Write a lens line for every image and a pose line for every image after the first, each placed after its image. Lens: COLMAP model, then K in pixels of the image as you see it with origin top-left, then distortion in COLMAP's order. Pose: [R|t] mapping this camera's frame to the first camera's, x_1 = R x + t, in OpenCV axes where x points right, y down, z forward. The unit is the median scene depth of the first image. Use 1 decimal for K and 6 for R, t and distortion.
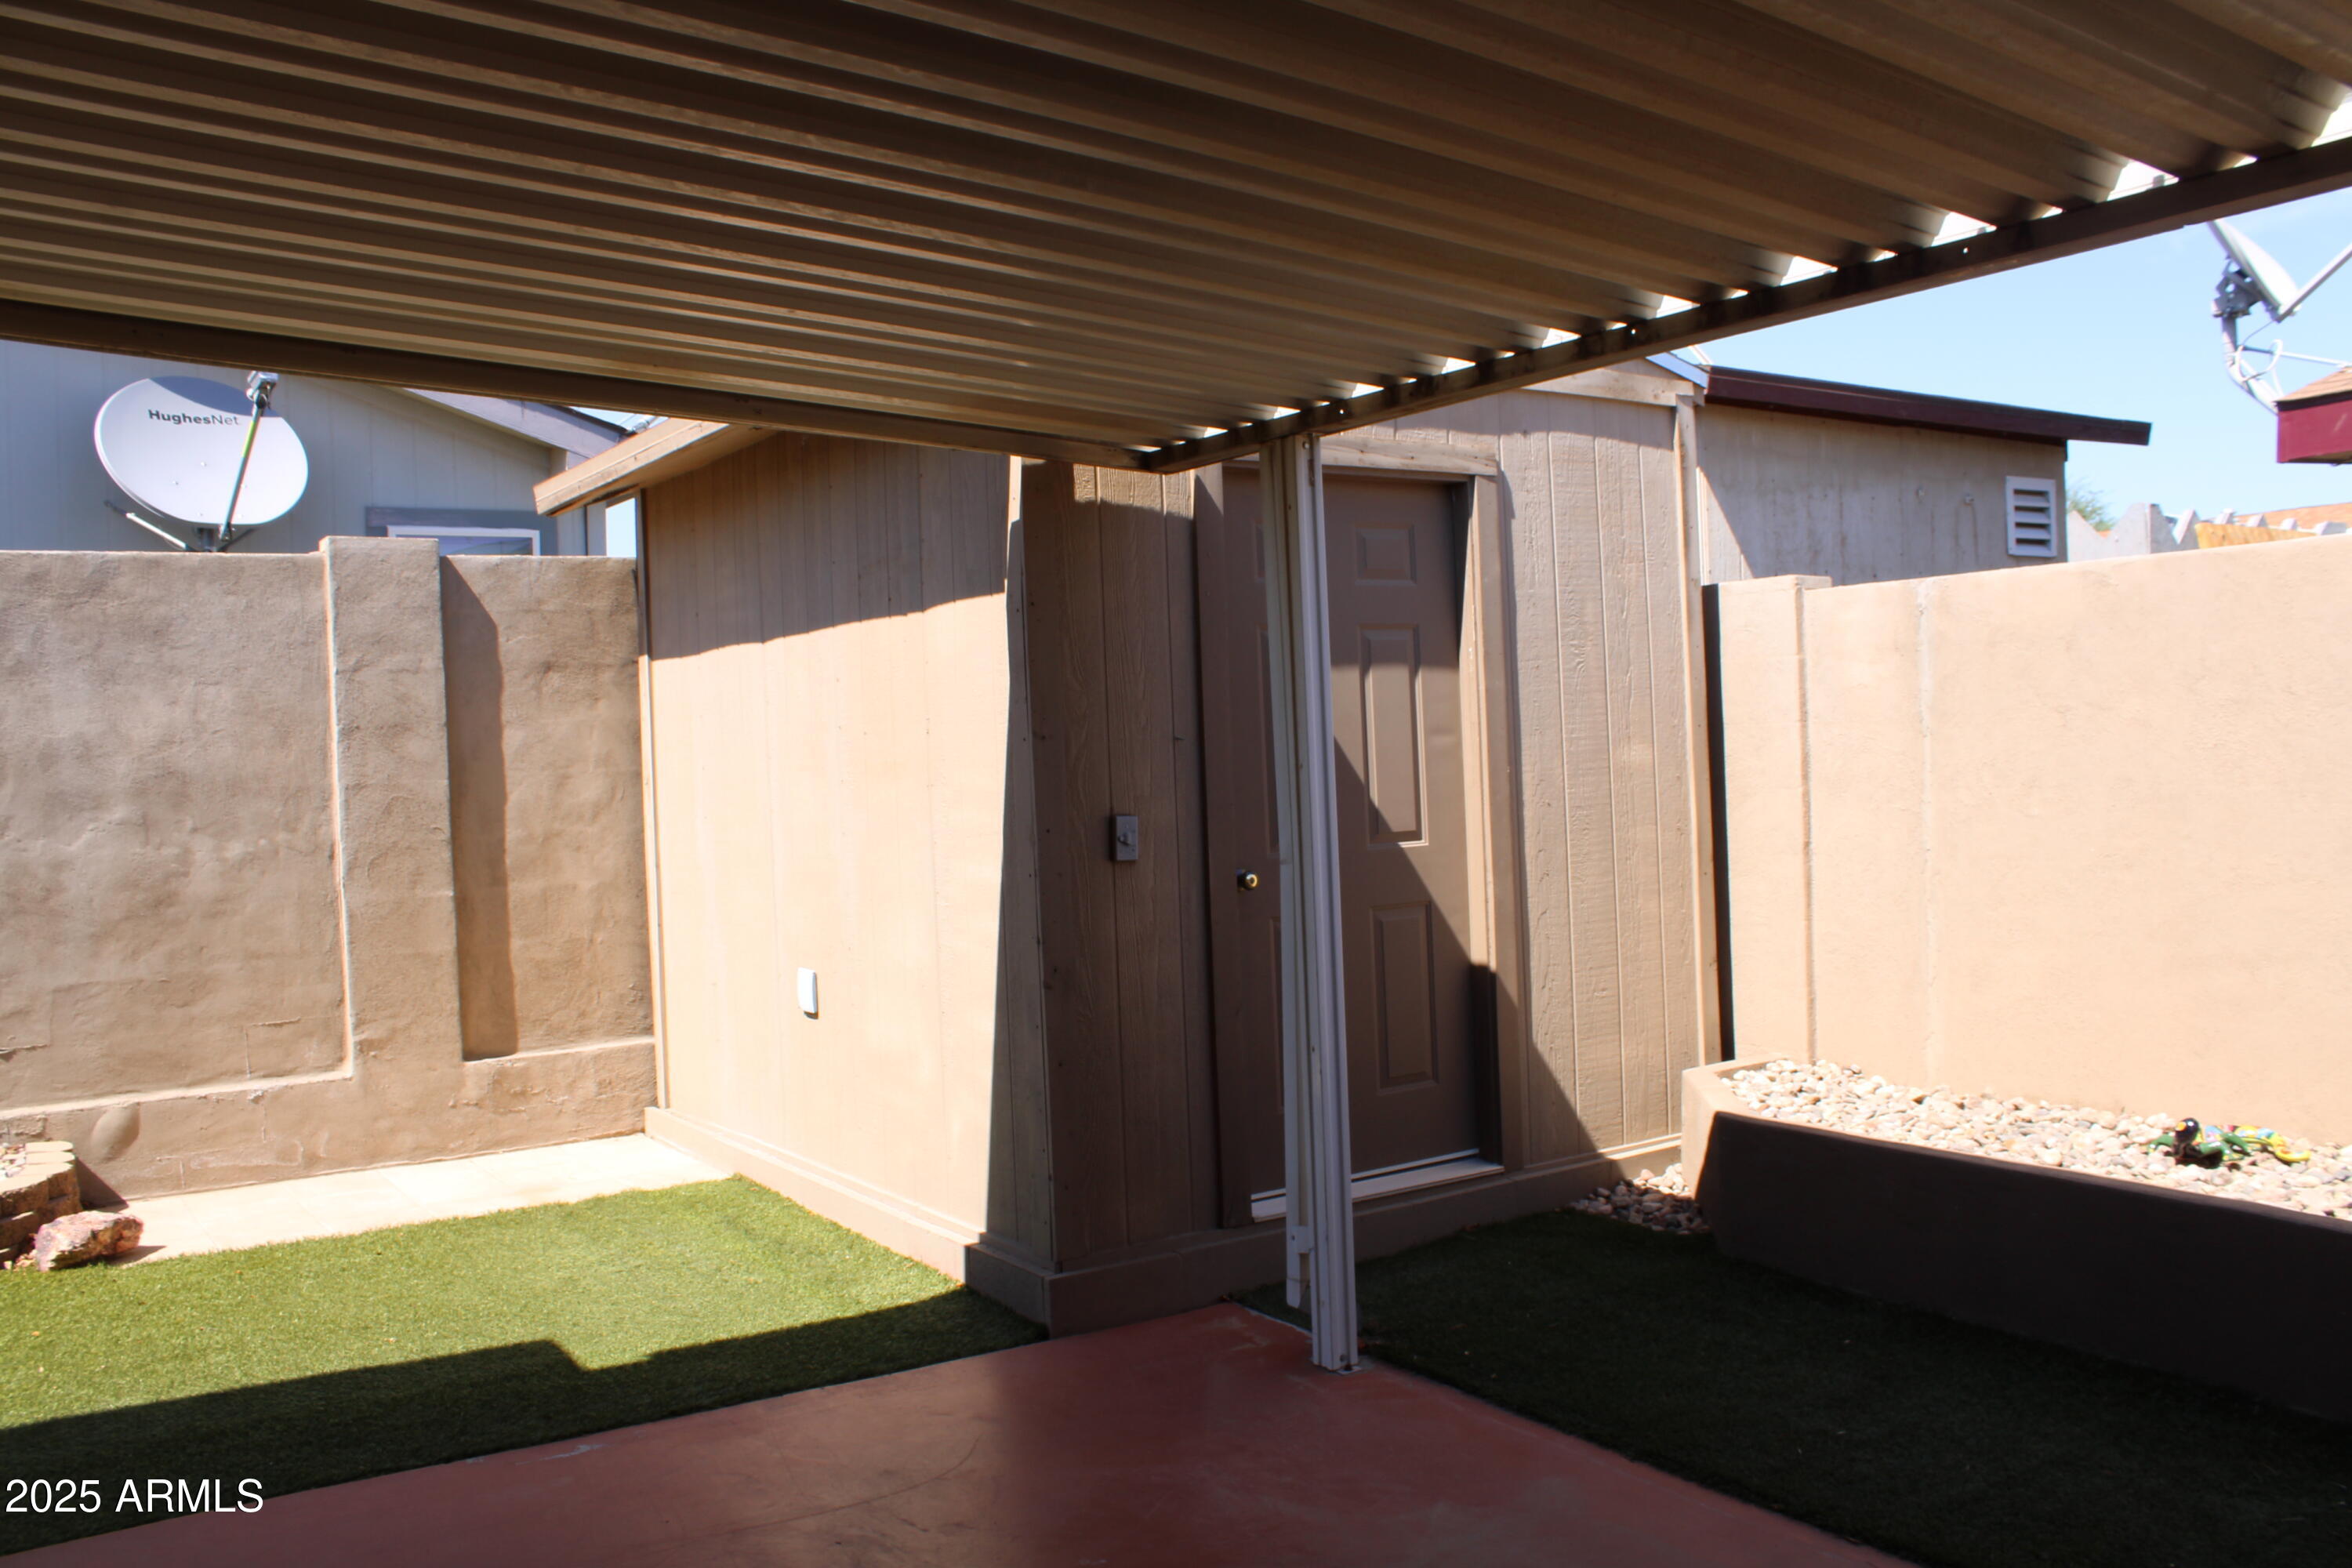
lens RADIAL K [[1967.9, 0, 1193.4], [0, 1967.9, 778.4], [0, 0, 1]] dist [-0.162108, 0.144256]
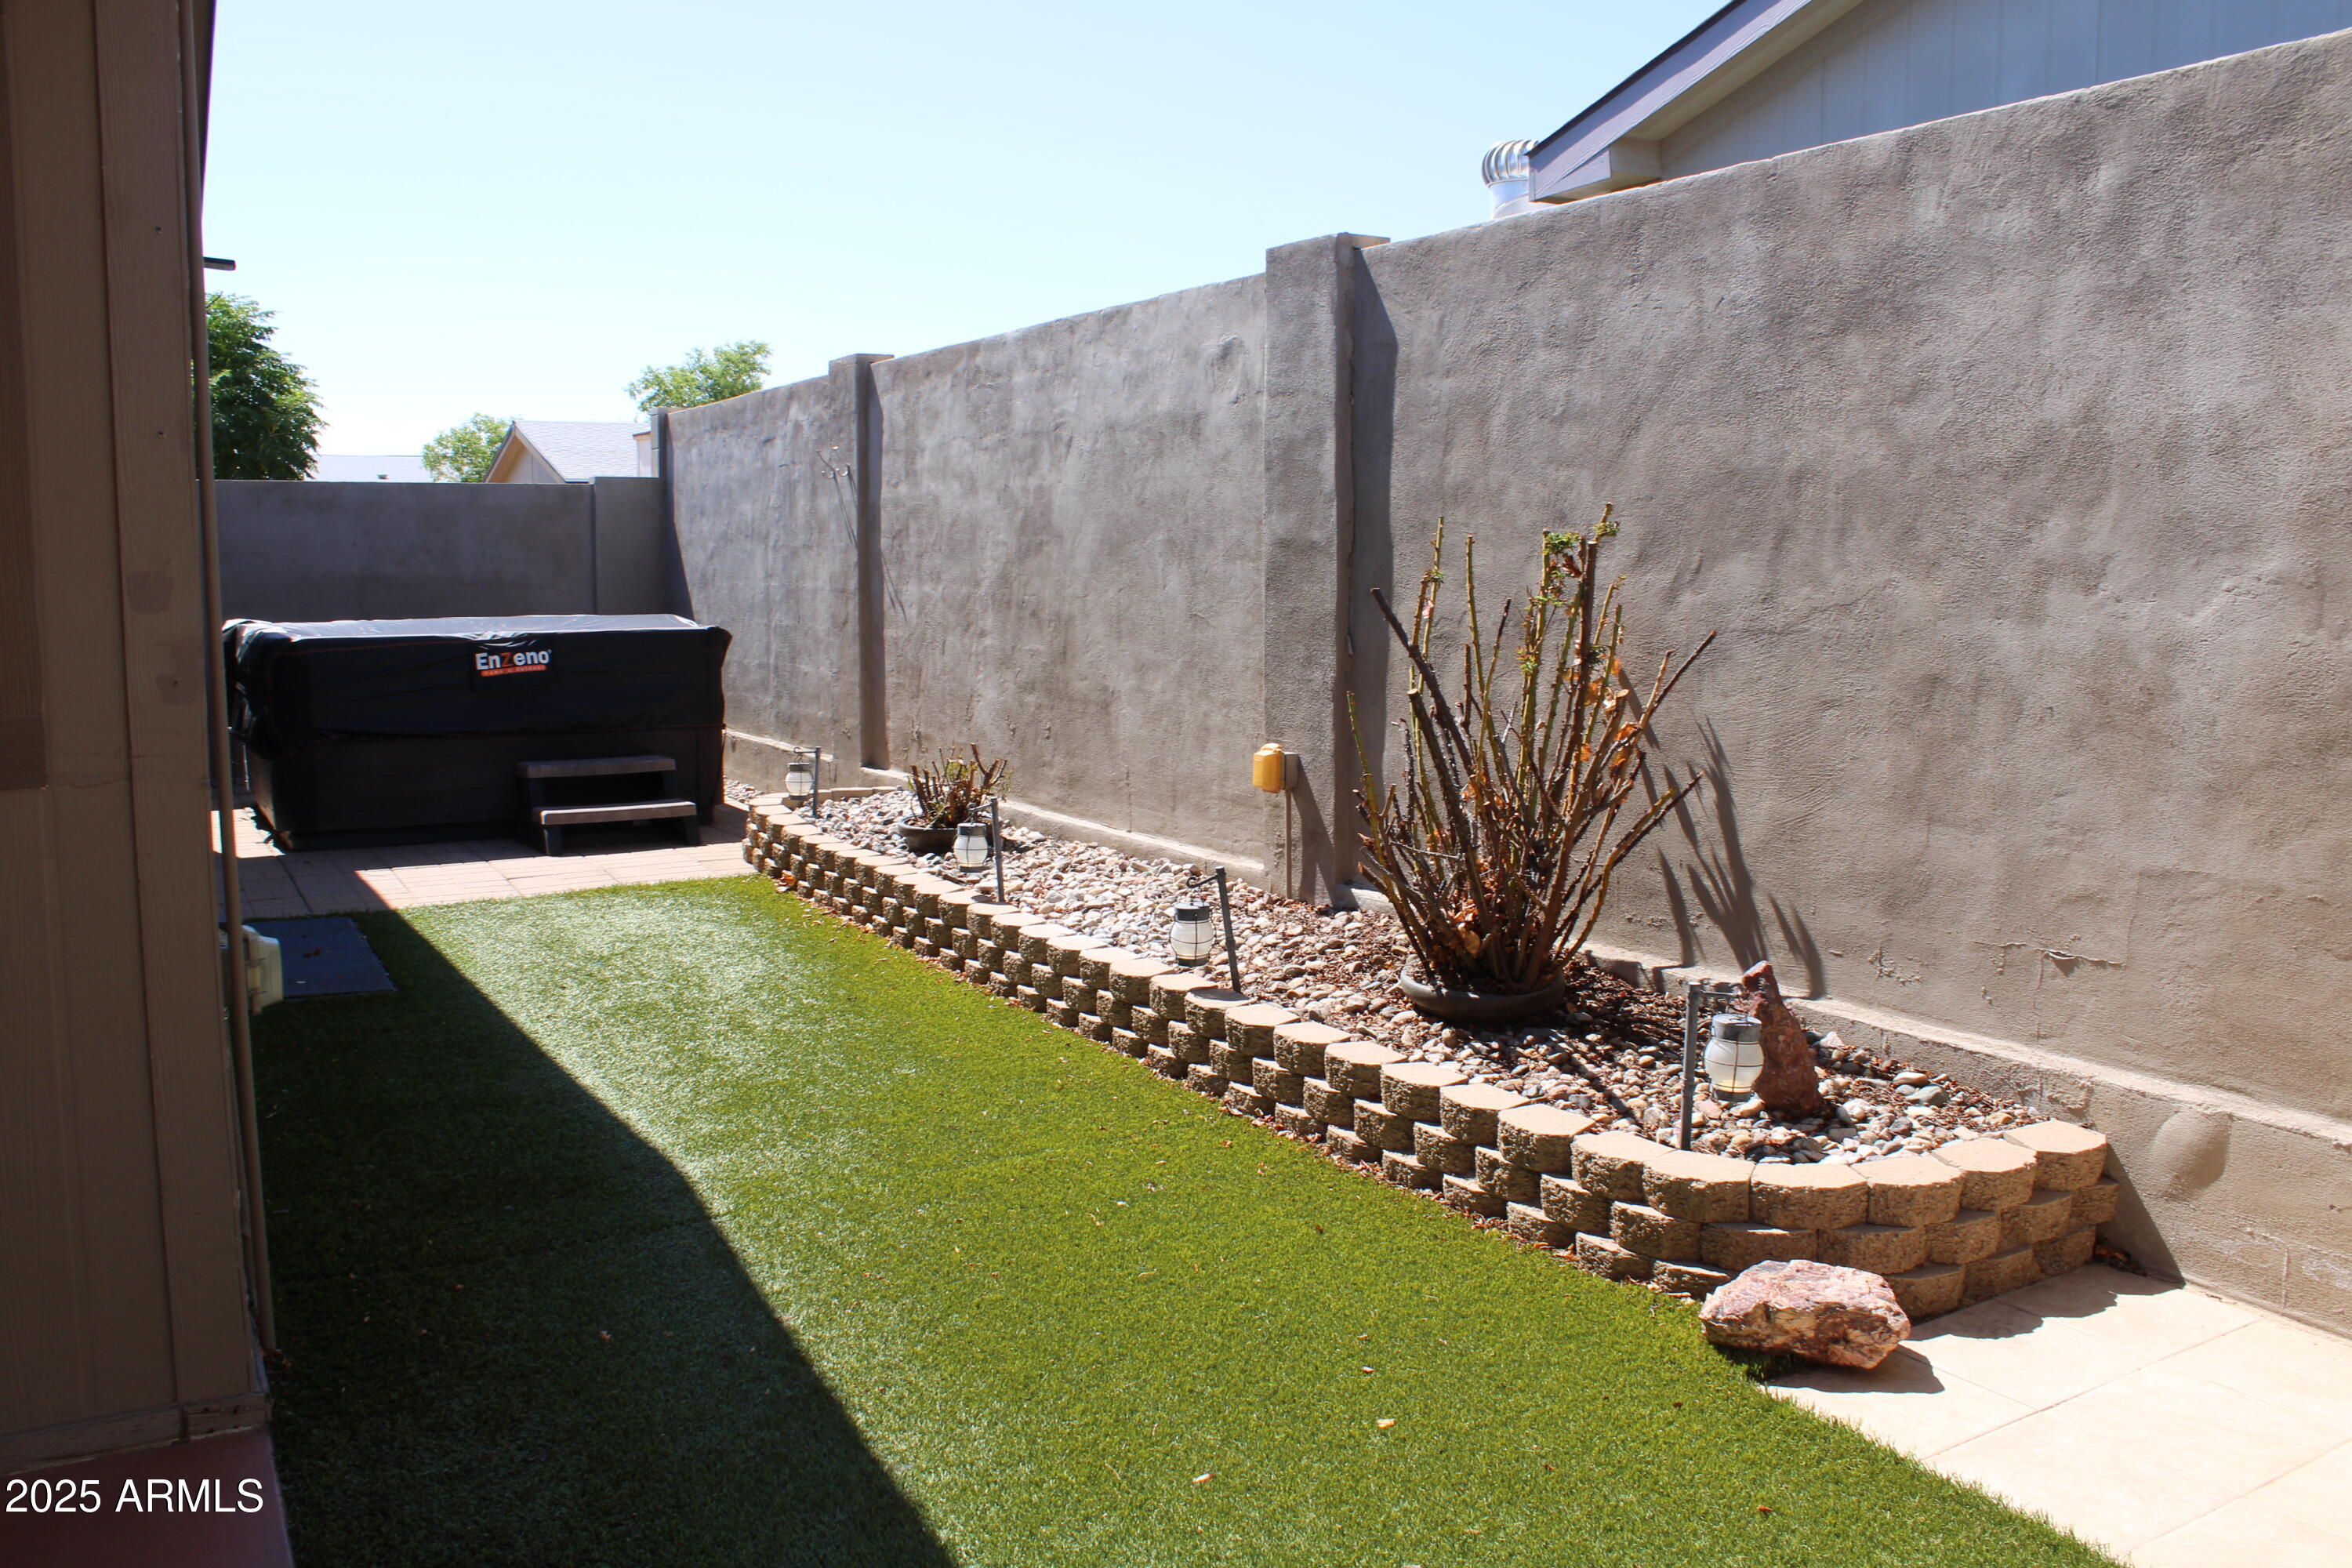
lens RADIAL K [[1967.9, 0, 1172.3], [0, 1967.9, 771.3], [0, 0, 1]] dist [-0.162108, 0.144256]
pose [[-0.062907, 0.146948, -0.987142, -0.035644], [-0.019152, 0.988741, 0.148407, 0.004708], [0.997836, 0.028242, -0.059384, 0.774025]]
